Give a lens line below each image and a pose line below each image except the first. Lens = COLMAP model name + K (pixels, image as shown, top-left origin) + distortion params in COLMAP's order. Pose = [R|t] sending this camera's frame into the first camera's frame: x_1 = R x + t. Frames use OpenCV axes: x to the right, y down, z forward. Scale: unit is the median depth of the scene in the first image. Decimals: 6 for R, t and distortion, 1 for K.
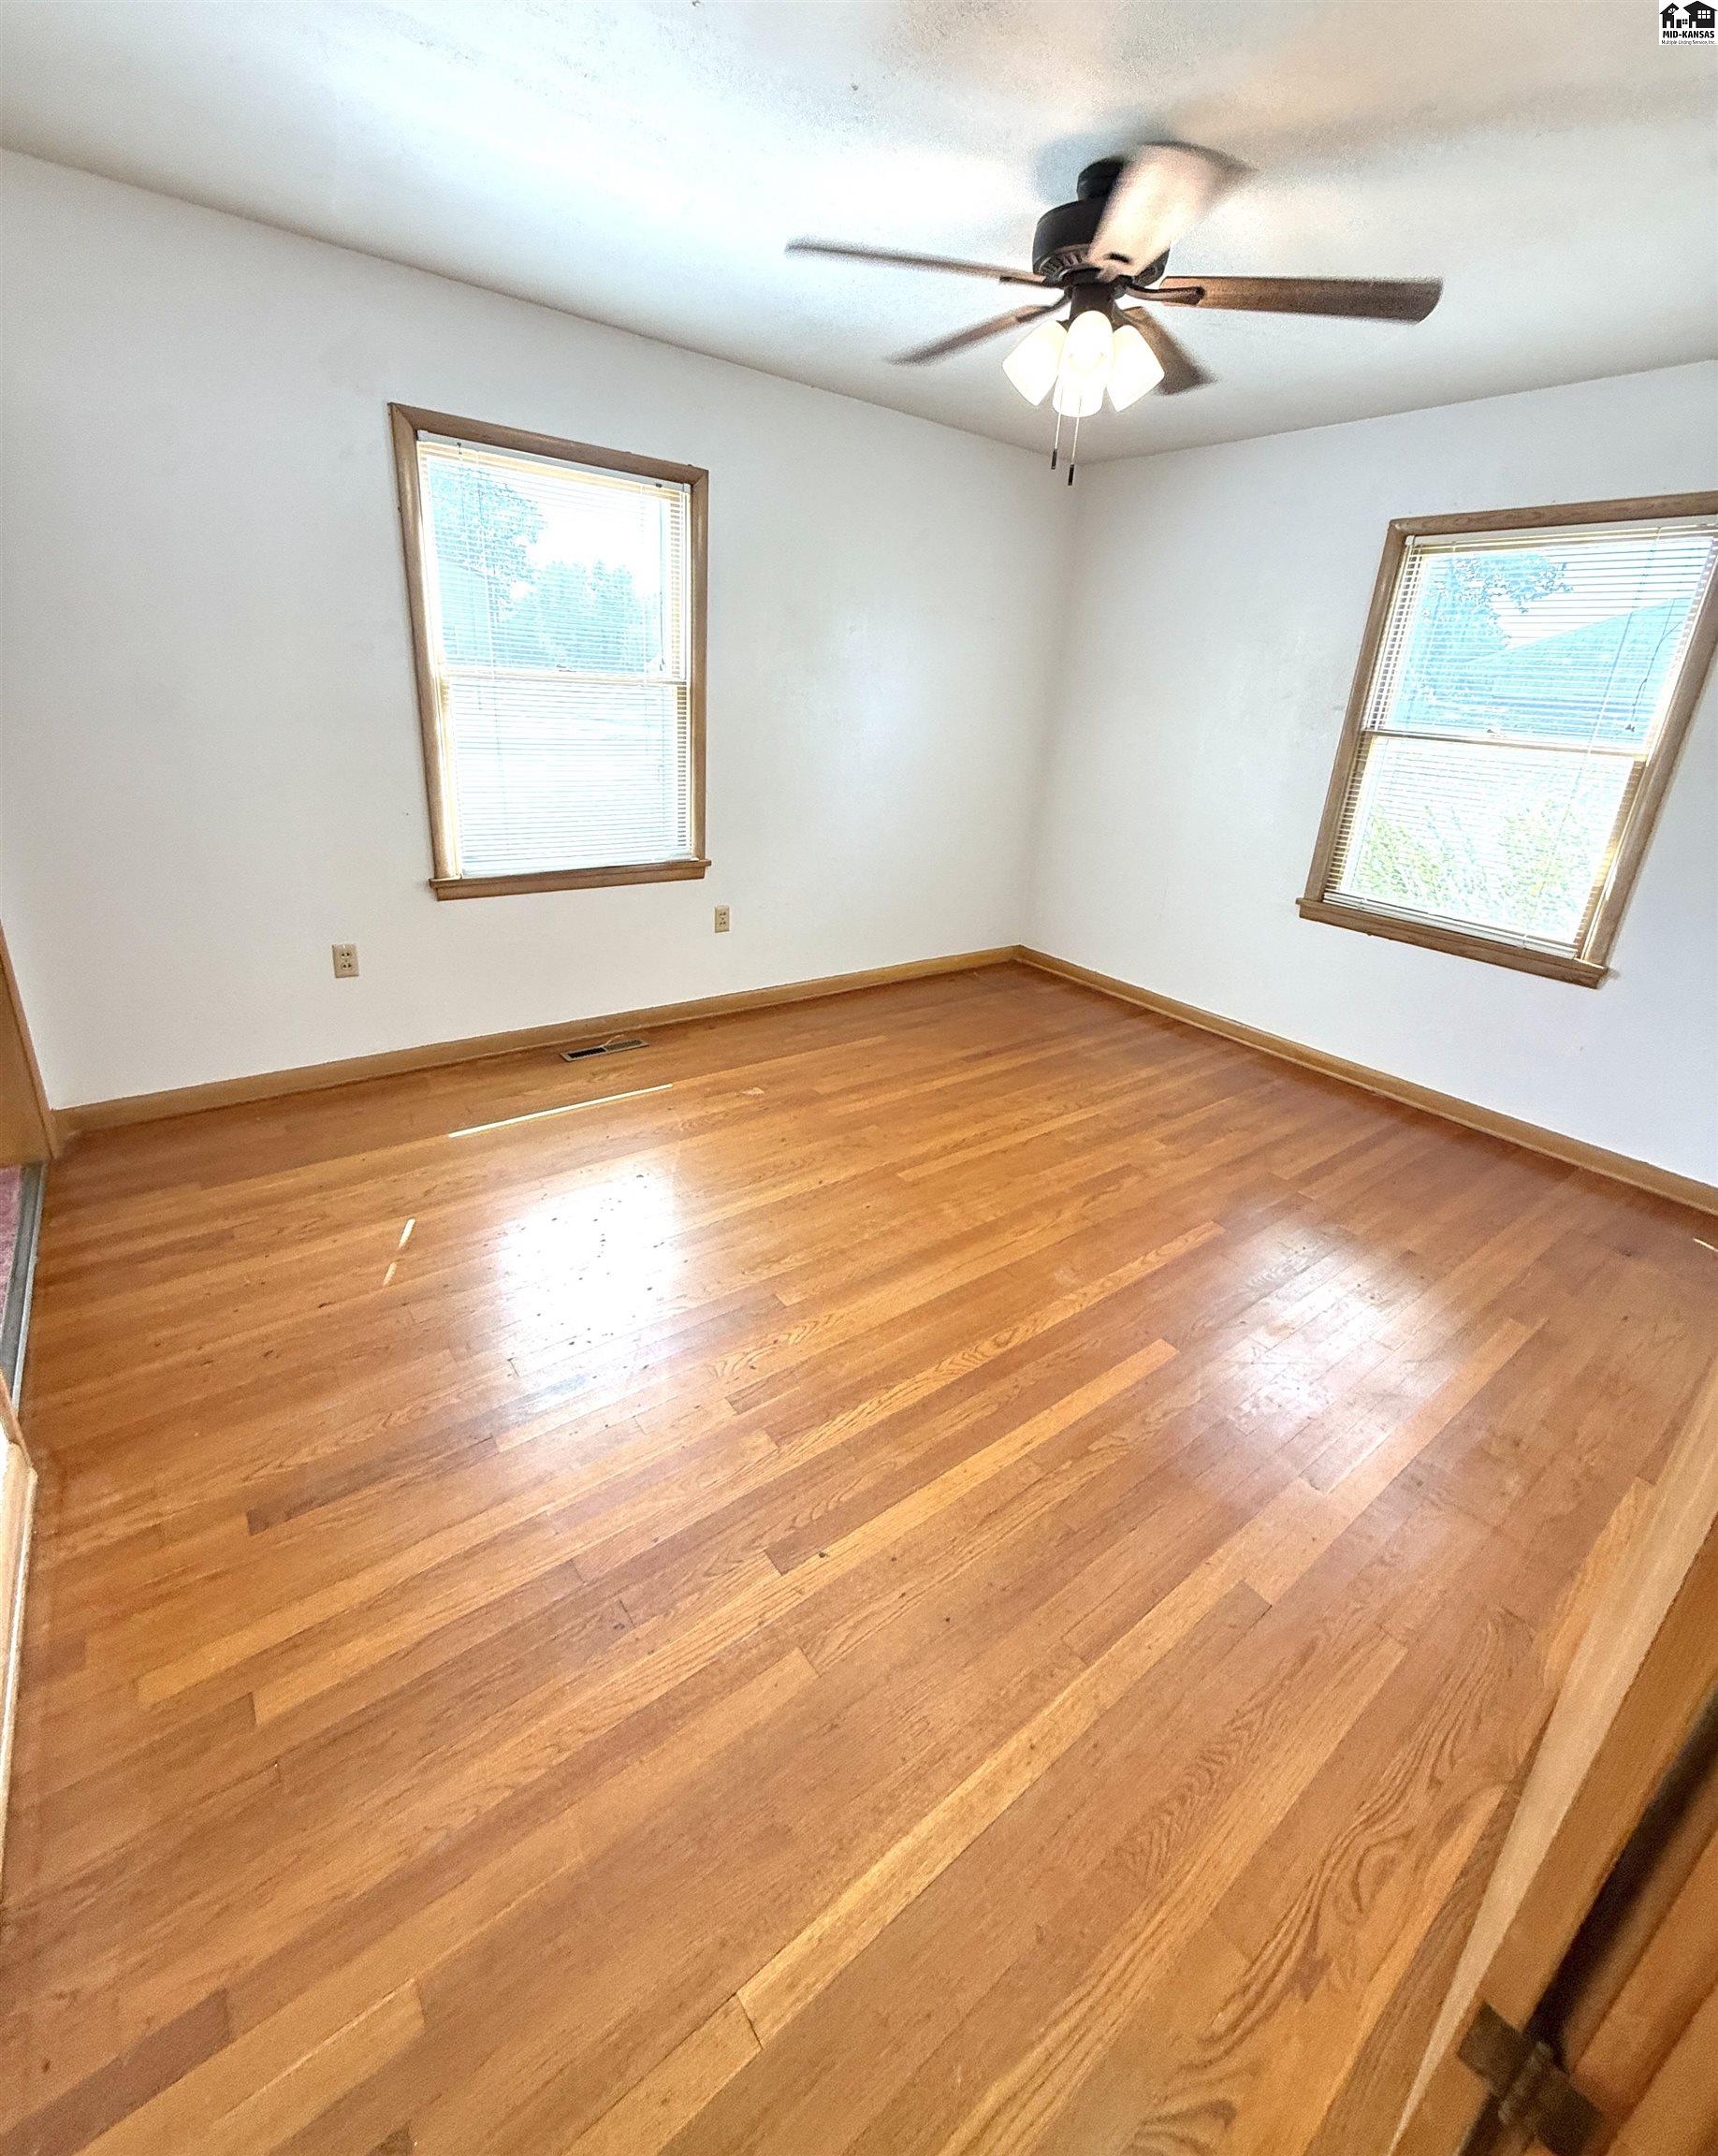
lens RADIAL K [[909.6, 0, 862.8], [0, 909.6, 1011.8], [0, 0, 1]] dist [0.000601, -0.000292]
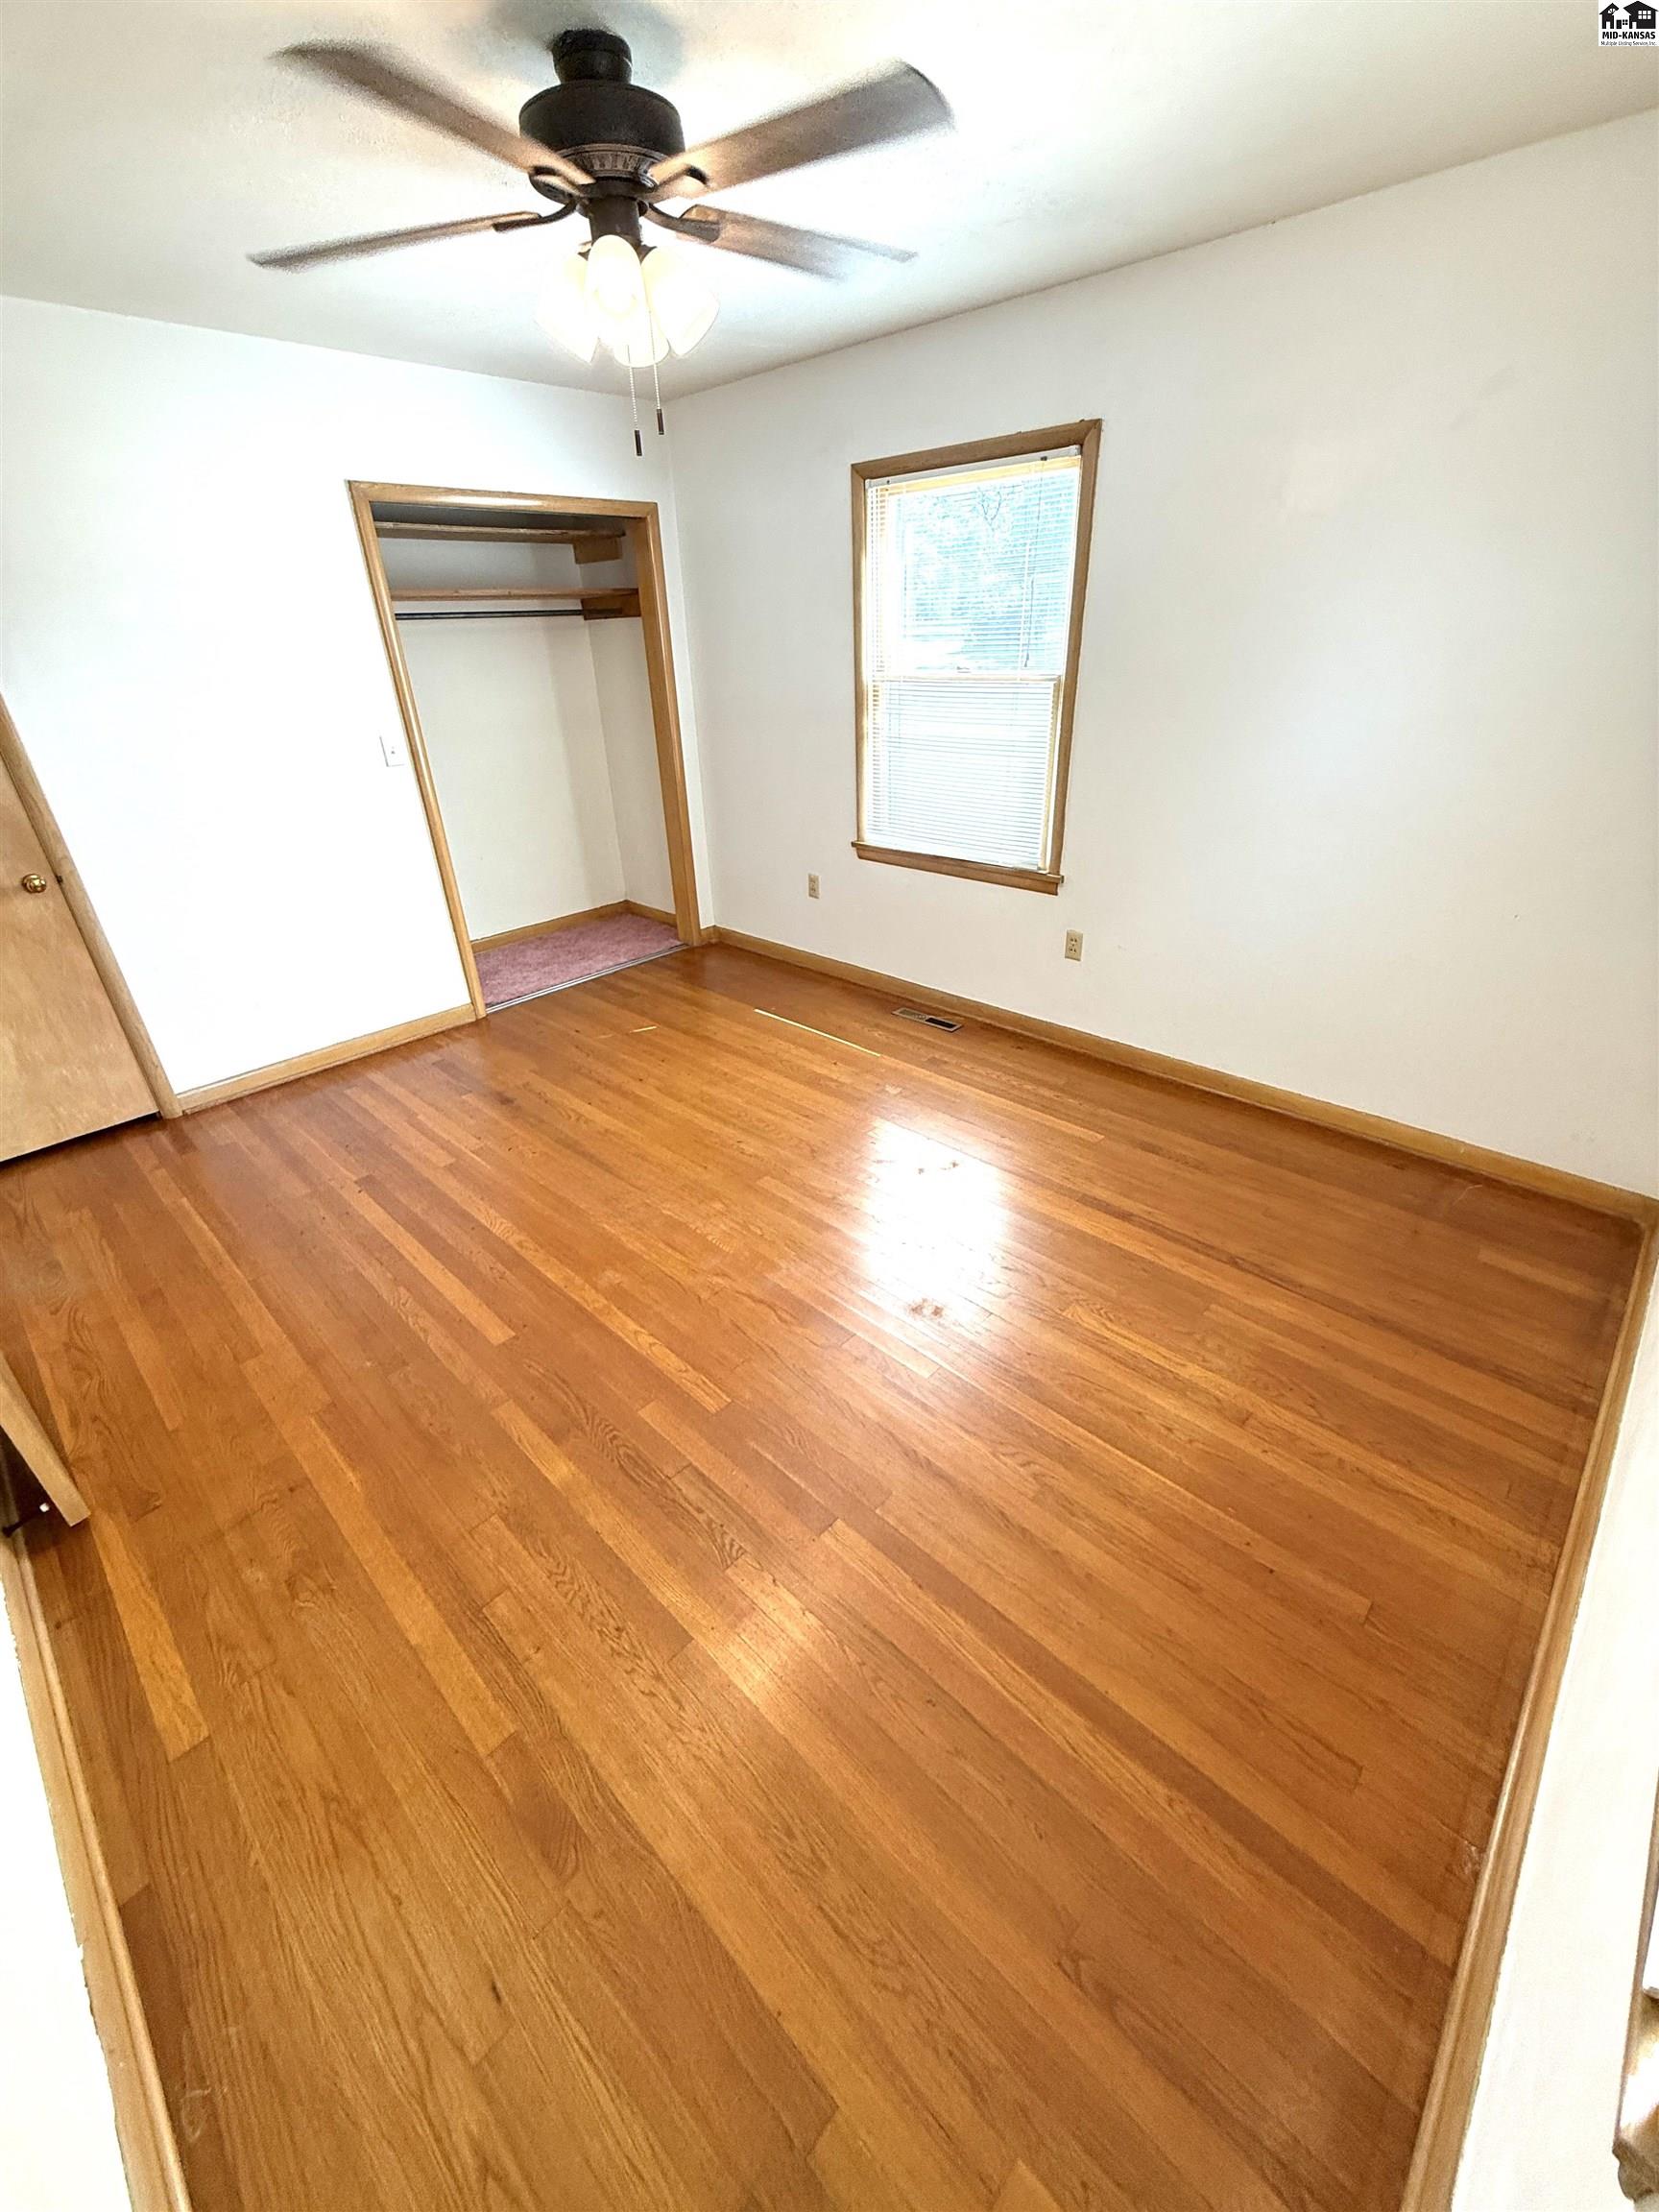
lens RADIAL K [[880.5, 0, 829.5], [0, 880.5, 1106.0], [0, 0, 1]] dist [0.000468, -0.000448]
pose [[0.147581, 0.412876, -0.898751, 0.747760], [-0.302763, 0.883938, 0.356355, -0.222683], [0.941570, 0.219517, 0.255456, 0.638946]]
